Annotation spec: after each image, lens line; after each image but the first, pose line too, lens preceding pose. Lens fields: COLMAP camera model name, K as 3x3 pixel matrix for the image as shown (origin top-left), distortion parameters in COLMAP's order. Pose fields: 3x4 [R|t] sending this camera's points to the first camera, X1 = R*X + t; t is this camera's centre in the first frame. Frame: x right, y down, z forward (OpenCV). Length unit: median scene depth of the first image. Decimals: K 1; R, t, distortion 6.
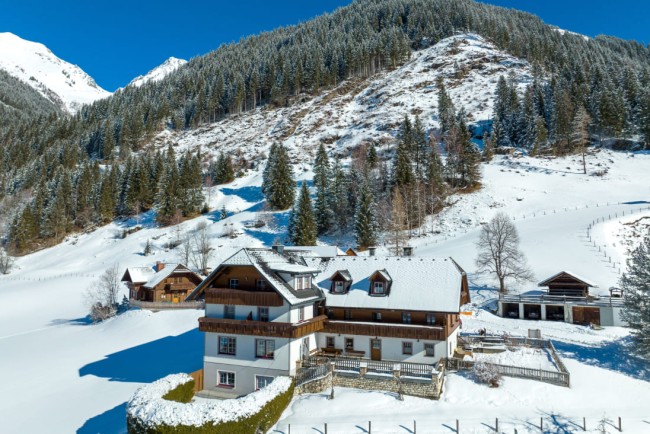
lens RADIAL K [[491.0, 0, 297.2], [0, 491.0, 216.6], [0, 0, 1]] dist [-0.025762, -0.002438]
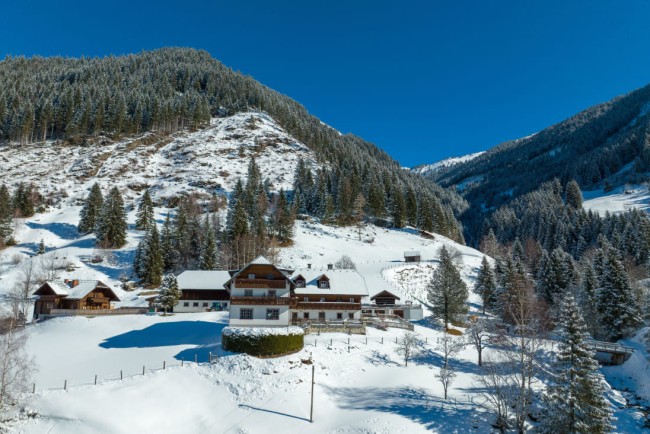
lens RADIAL K [[489.1, 0, 324.9], [0, 489.1, 240.8], [0, 0, 1]] dist [-0.007510, -0.004396]
pose [[0.857301, 0.093356, 0.506280, -0.102804], [-0.058077, 0.994681, -0.085071, 0.019137], [-0.511529, 0.043528, 0.858163, -0.074940]]
